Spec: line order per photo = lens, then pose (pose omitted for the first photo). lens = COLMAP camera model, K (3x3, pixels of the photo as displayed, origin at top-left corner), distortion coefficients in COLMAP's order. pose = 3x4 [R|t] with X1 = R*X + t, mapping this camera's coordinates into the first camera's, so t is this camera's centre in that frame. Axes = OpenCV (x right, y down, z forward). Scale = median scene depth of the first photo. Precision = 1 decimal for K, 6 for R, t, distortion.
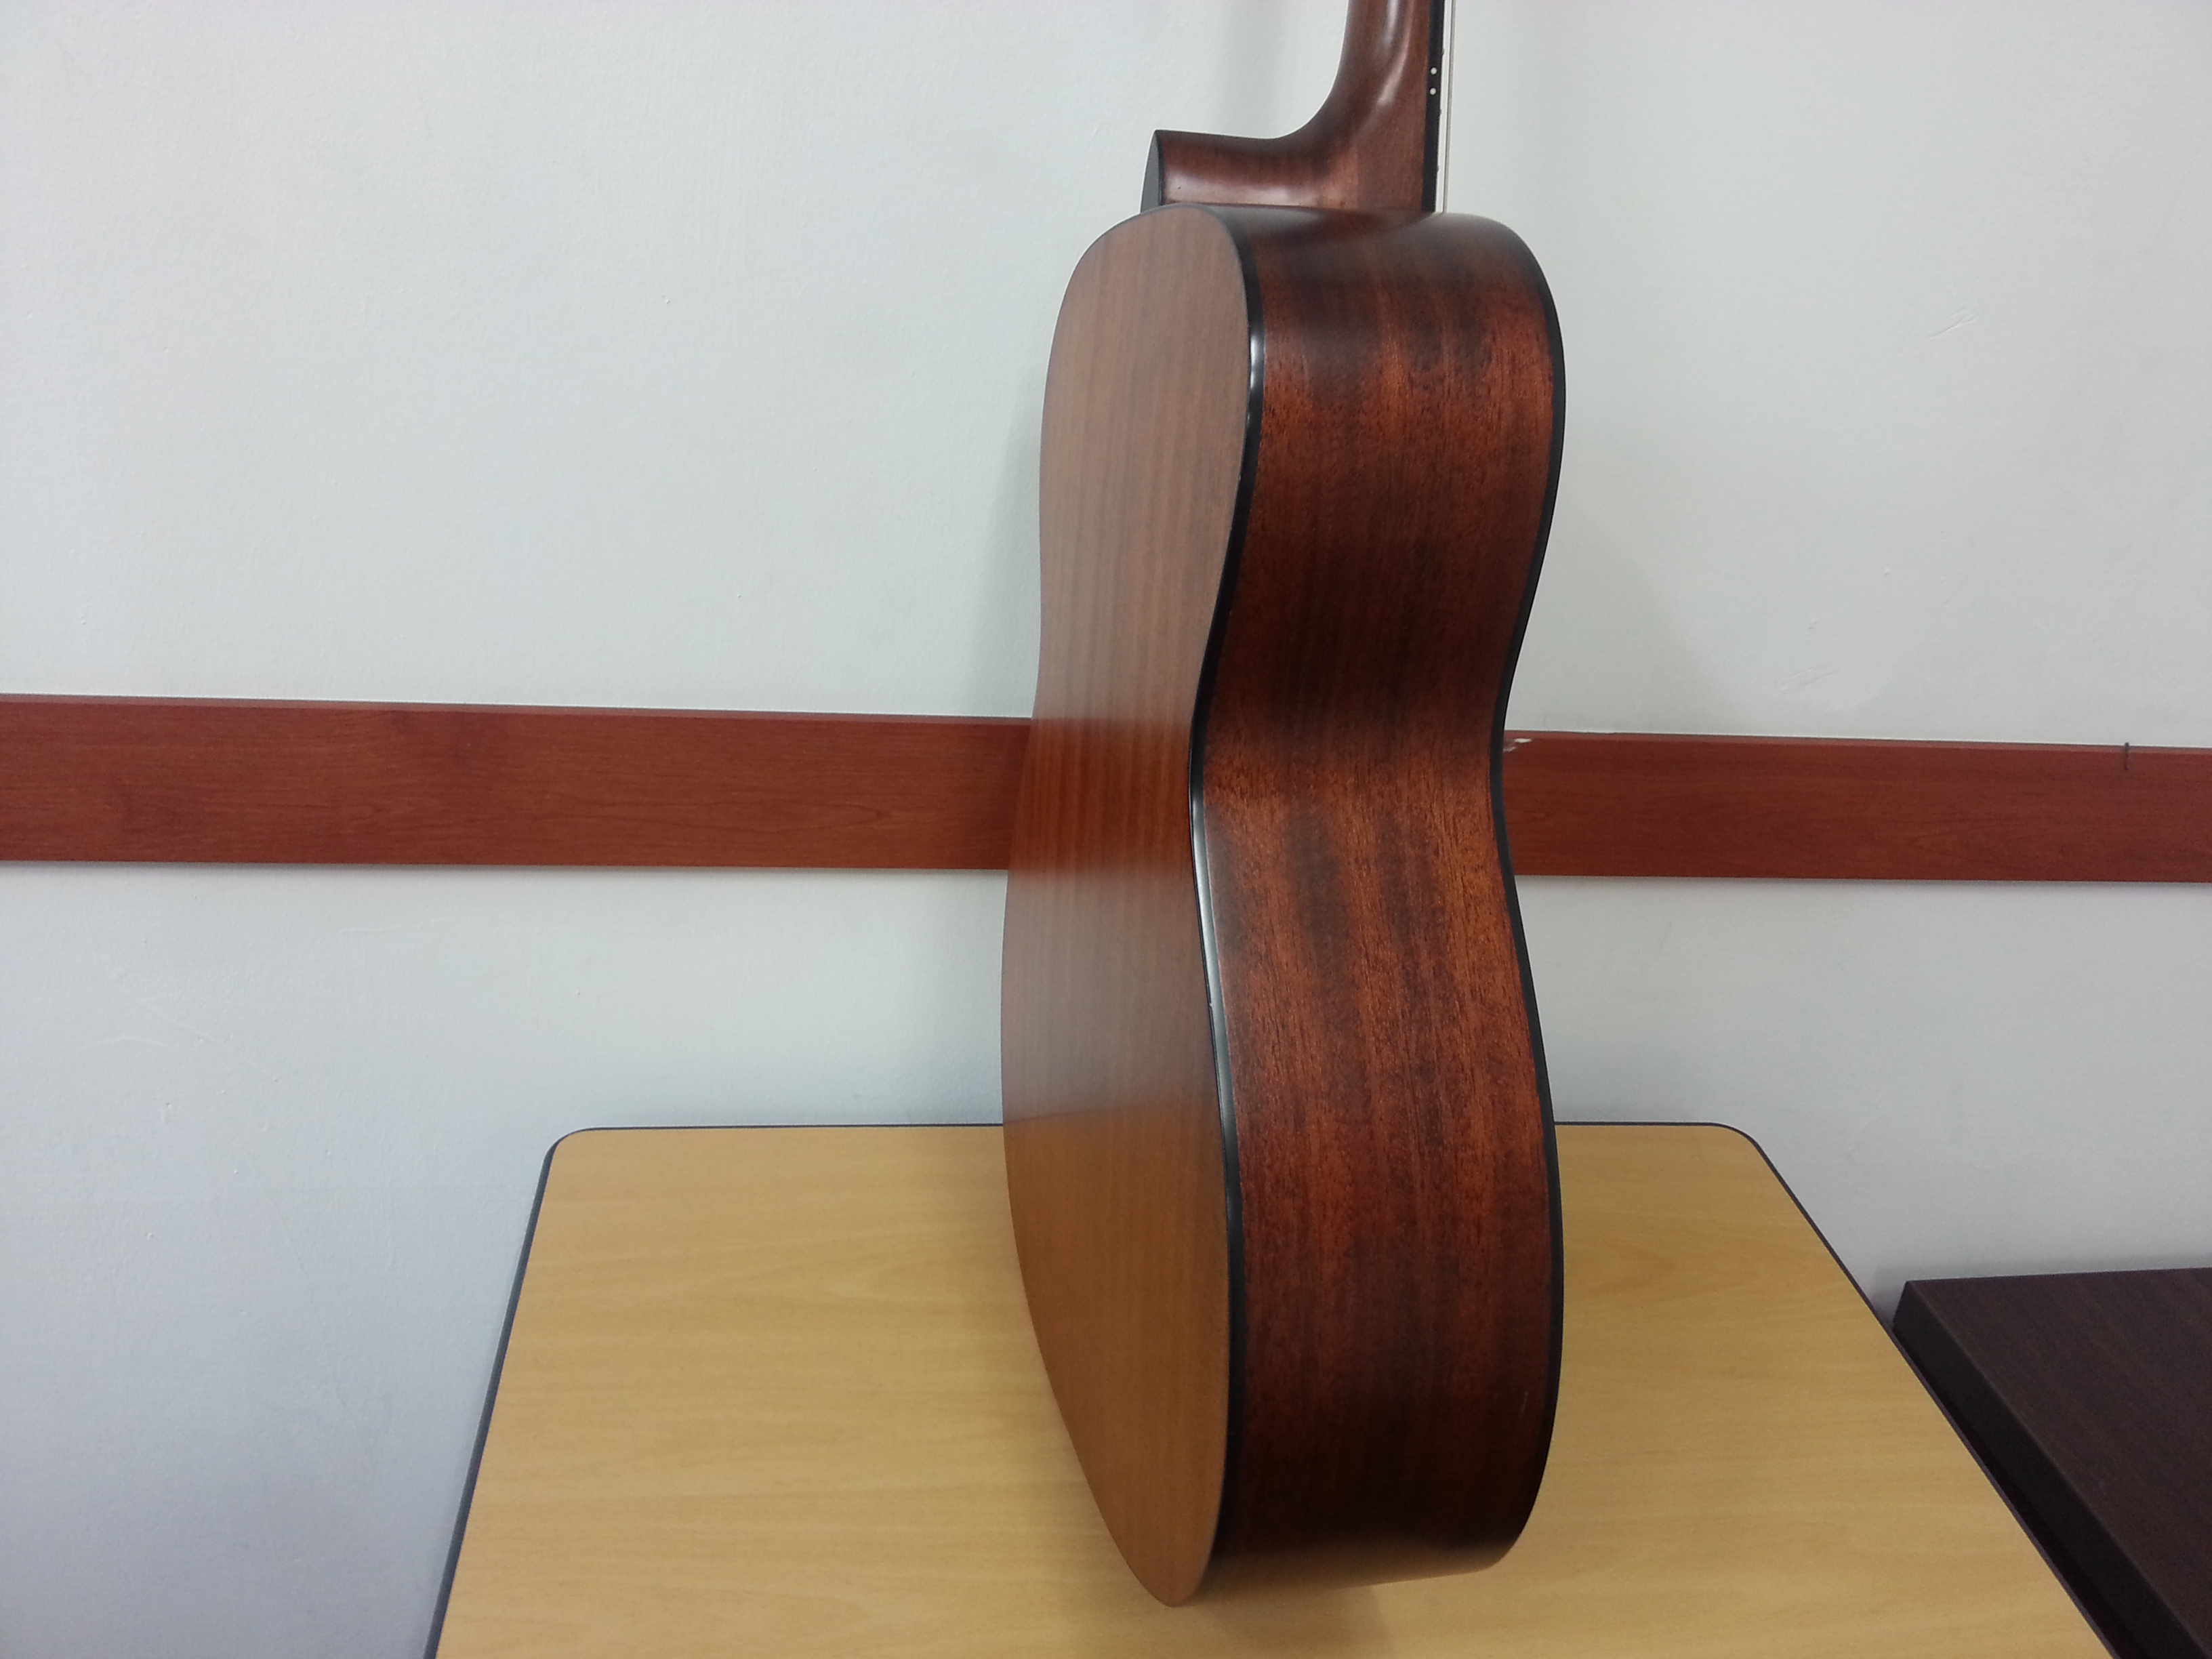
lens RADIAL K [[1786.1, 0, 1106.0], [0, 1786.1, 829.5], [0, 0, 1]] dist [0.007314, -0.046482]
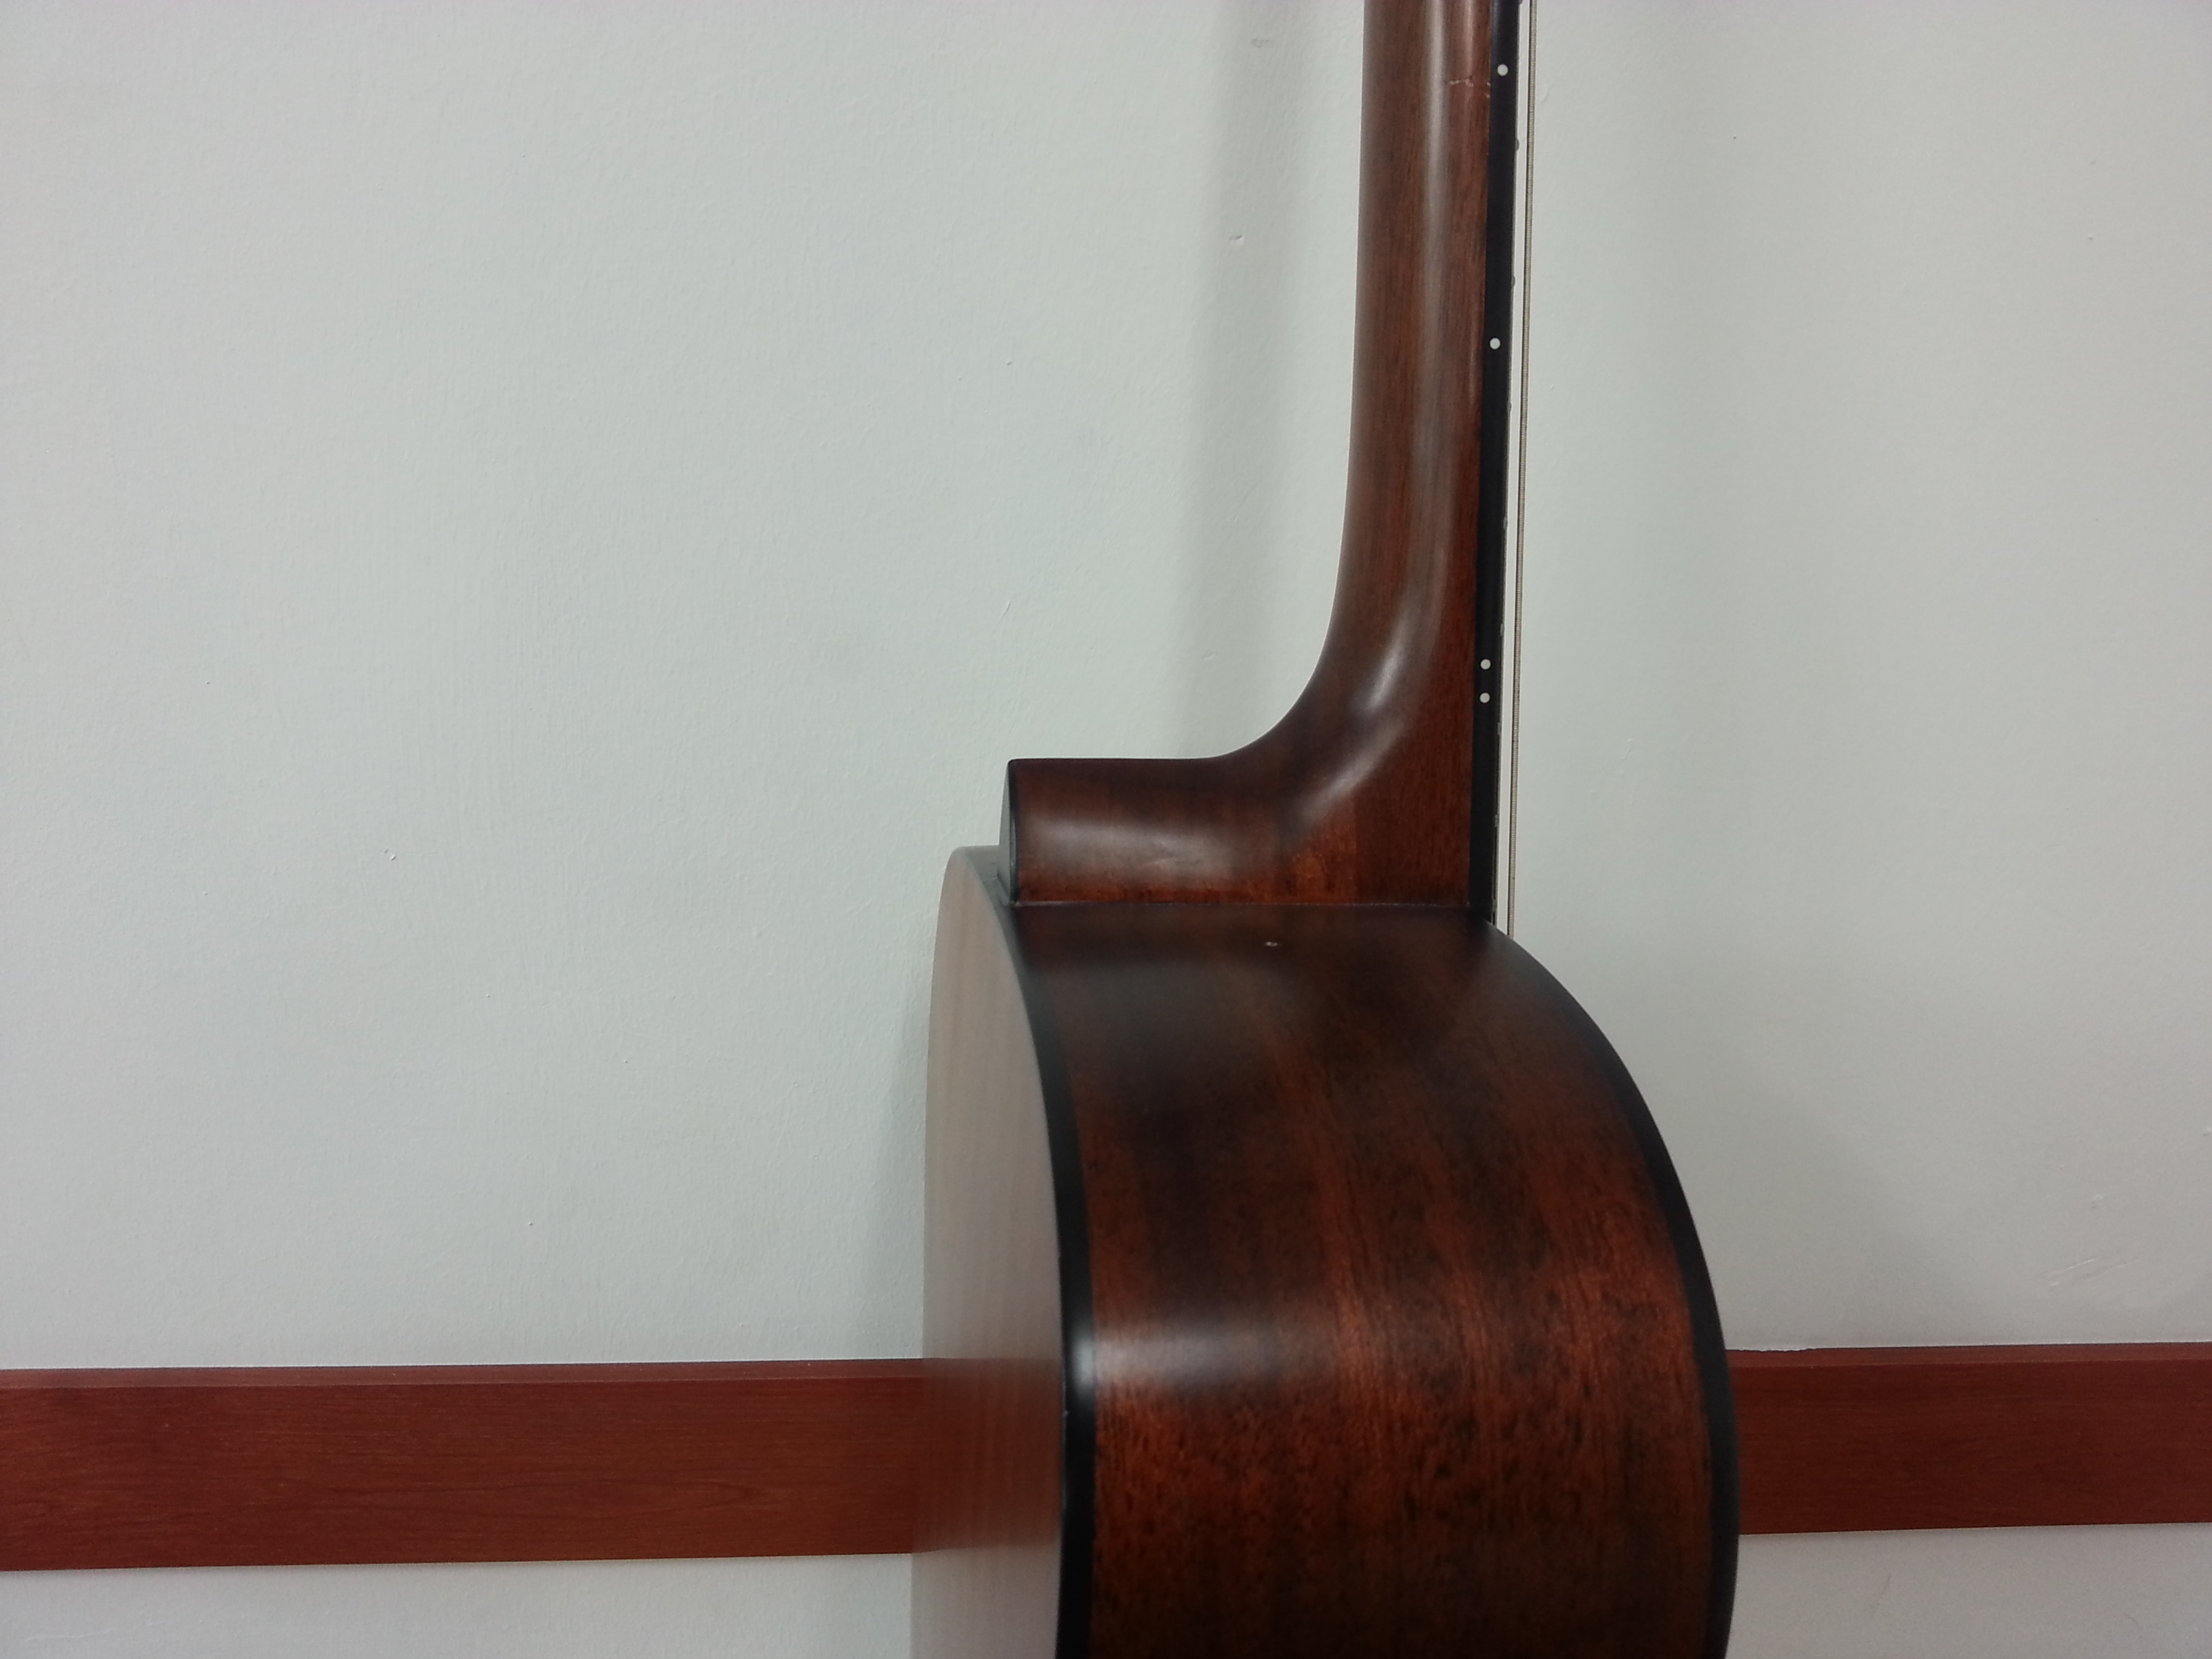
lens RADIAL K [[1786.1, 0, 1106.0], [0, 1786.1, 829.5], [0, 0, 1]] dist [0.007314, -0.046482]
pose [[0.996731, -0.005451, -0.080606, 0.106354], [0.001087, 0.998536, -0.054088, -0.335791], [0.080783, 0.053824, 0.995277, 0.417784]]
